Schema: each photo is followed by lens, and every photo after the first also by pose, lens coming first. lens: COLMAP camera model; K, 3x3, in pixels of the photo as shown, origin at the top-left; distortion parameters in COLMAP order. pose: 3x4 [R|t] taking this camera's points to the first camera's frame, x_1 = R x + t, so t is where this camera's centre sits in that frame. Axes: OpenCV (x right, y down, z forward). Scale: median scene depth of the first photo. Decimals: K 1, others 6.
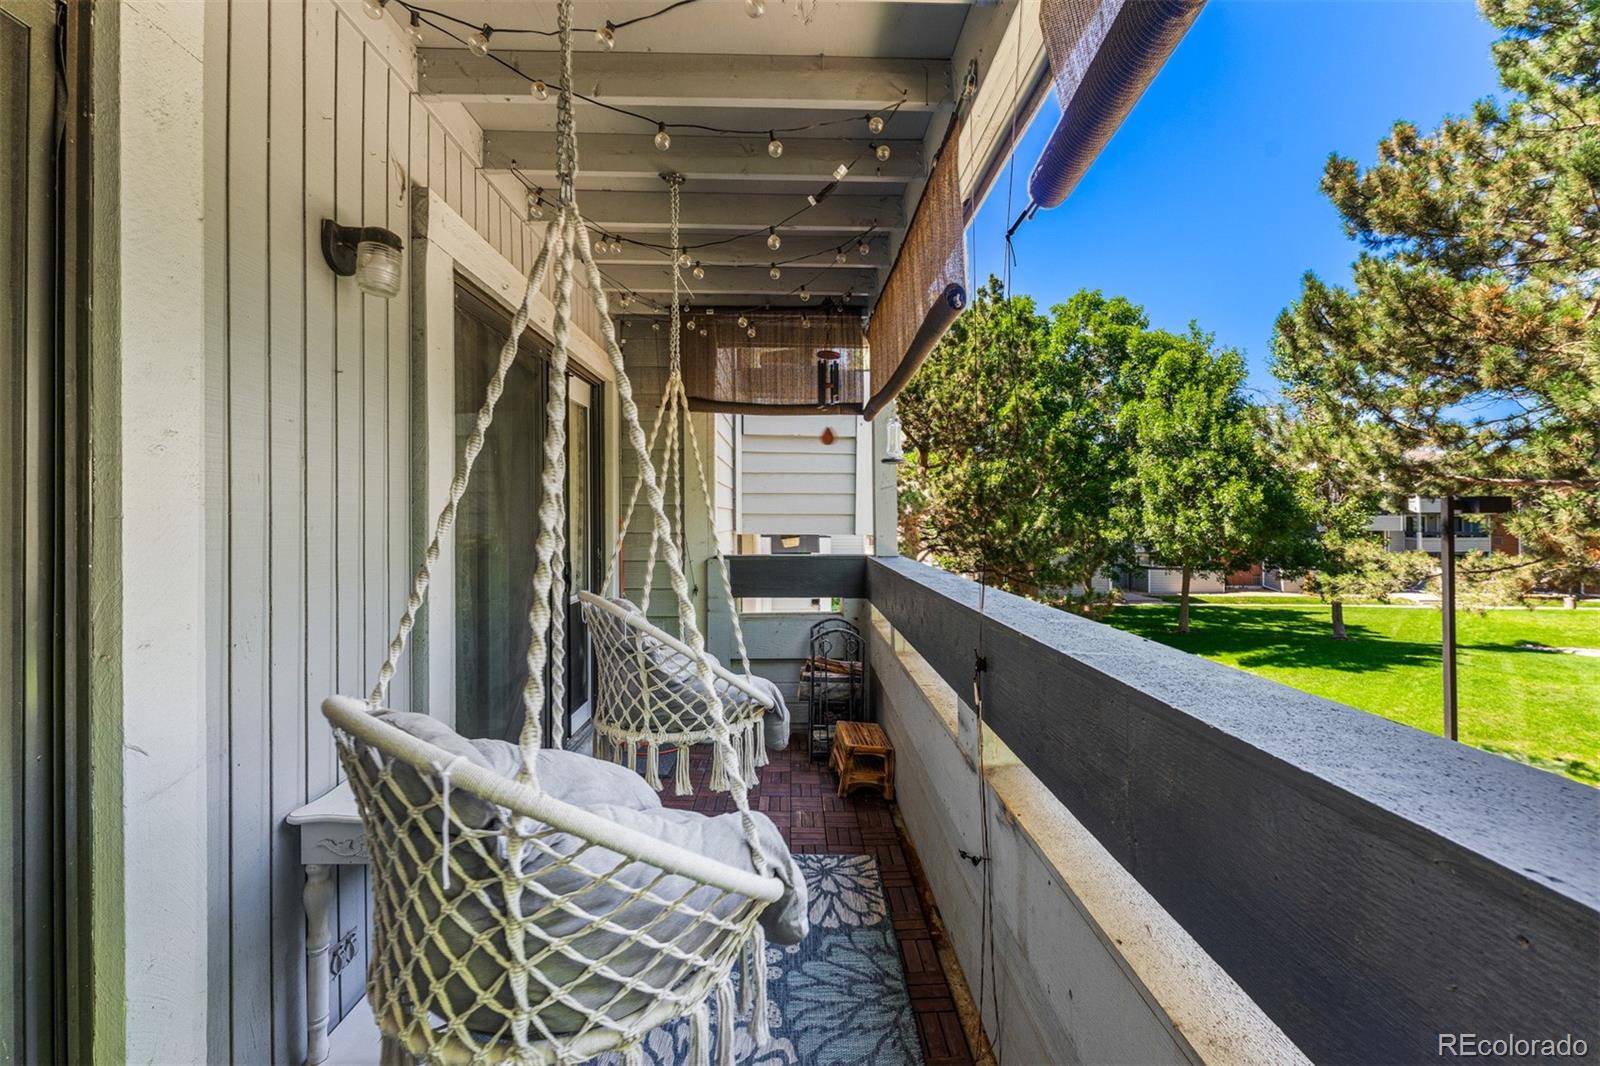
lens RADIAL K [[627.3, 0, 798.5], [0, 627.3, 513.7], [0, 0, 1]] dist [0.000275, -0.000057]
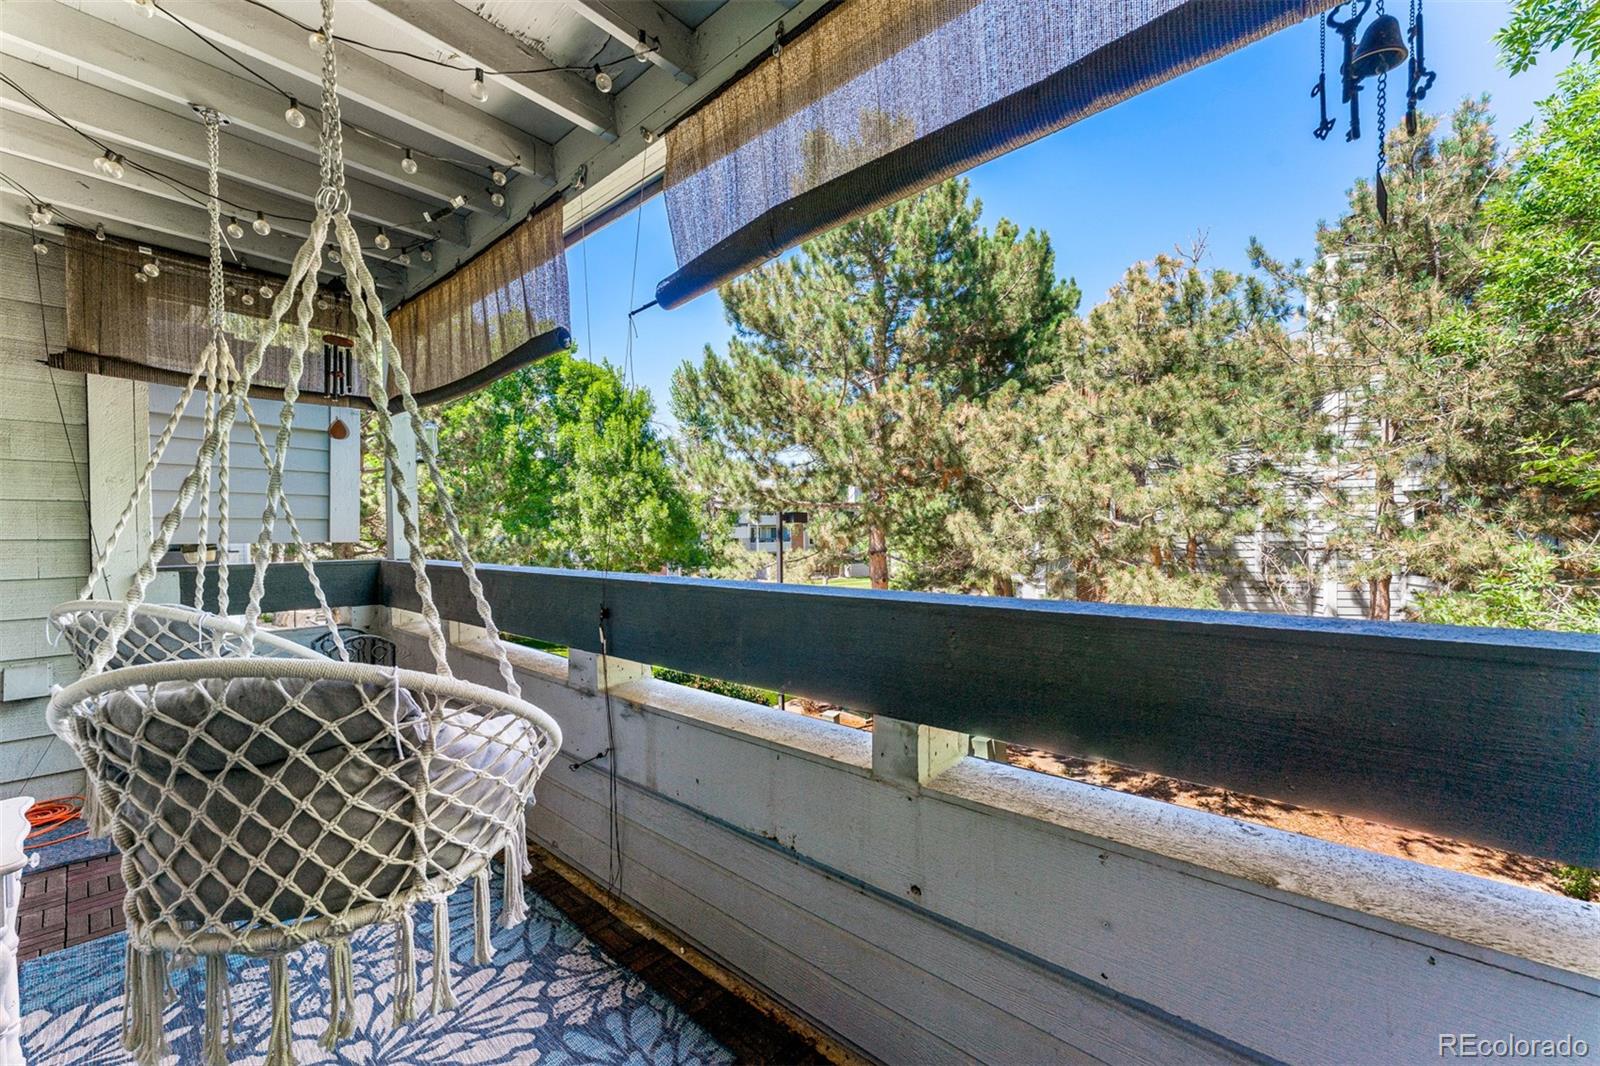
lens RADIAL K [[630.9, 0, 764.4], [0, 630.9, 539.8], [0, 0, 1]] dist [0.001401, 0.000119]
pose [[0.698727, -0.013990, 0.715251, -0.044053], [-0.000717, 0.999795, 0.020256, 0.004247], [-0.715388, -0.014667, 0.698574, -0.022603]]
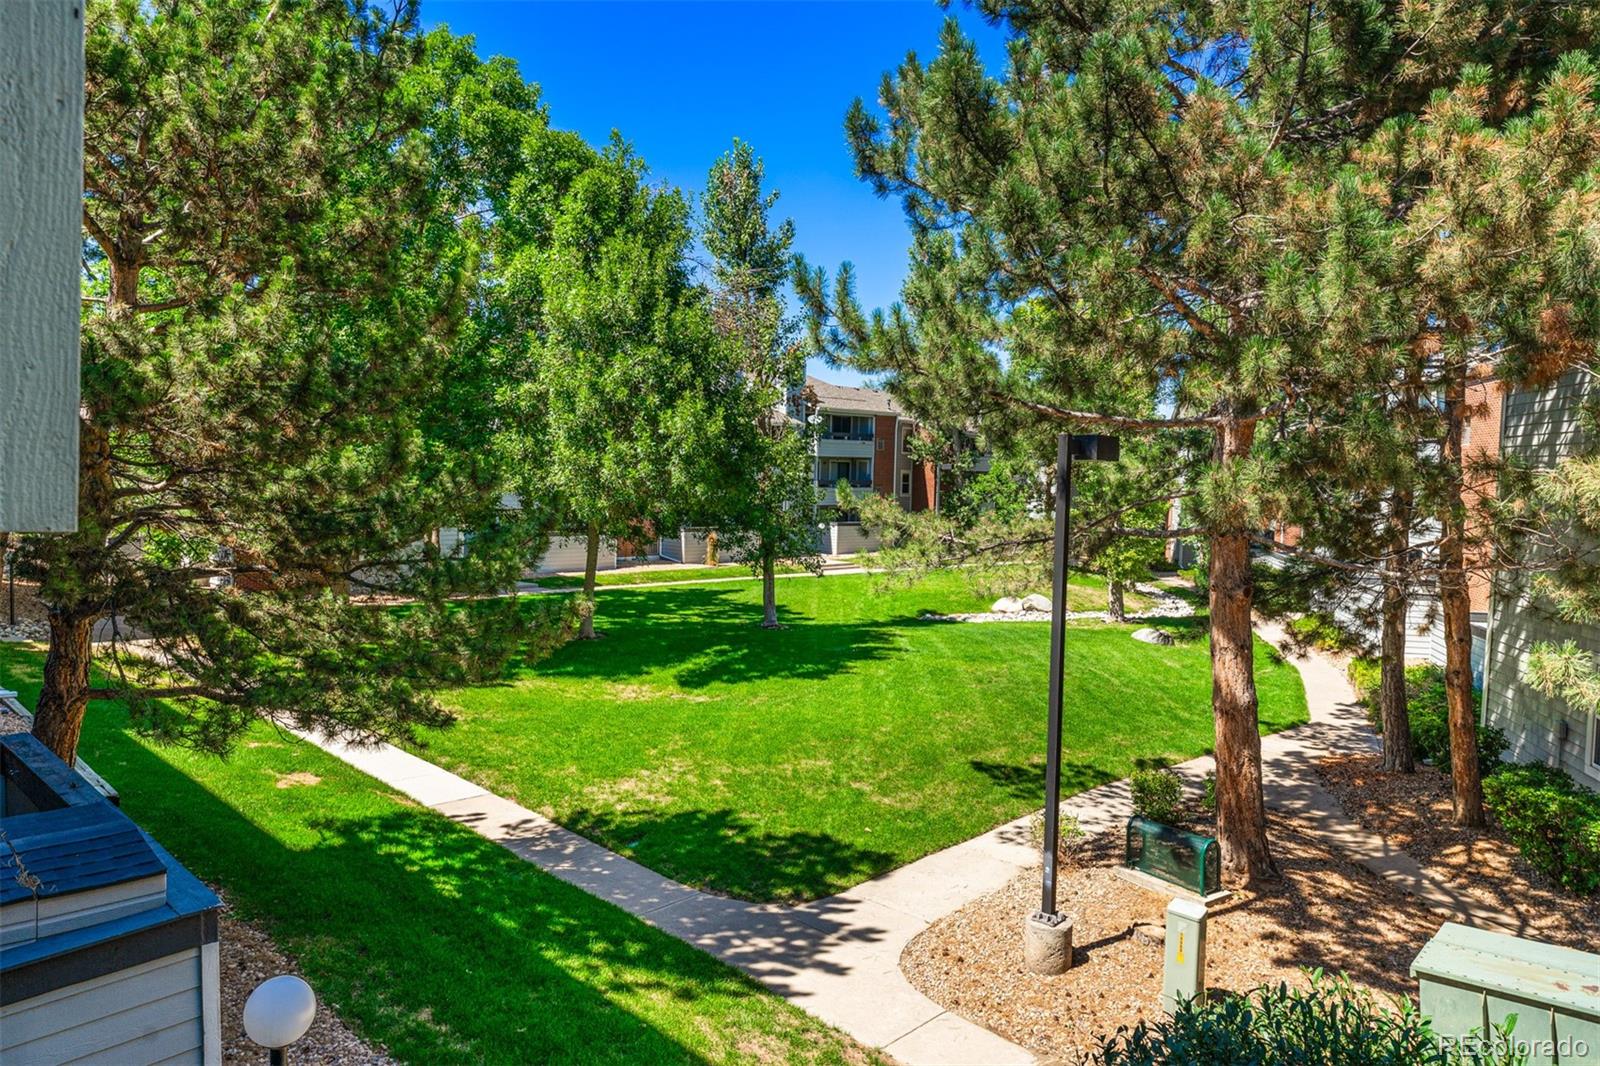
lens RADIAL K [[1073.1, 0, 800.0], [0, 1073.1, 533.0], [0, 0, 1]] dist [-0.007291, -0.000637]
pose [[0.707904, -0.025015, 0.705866, 0.029547], [-0.034708, 0.996933, 0.070138, 0.005308], [-0.705455, -0.074150, 0.704865, 0.281848]]
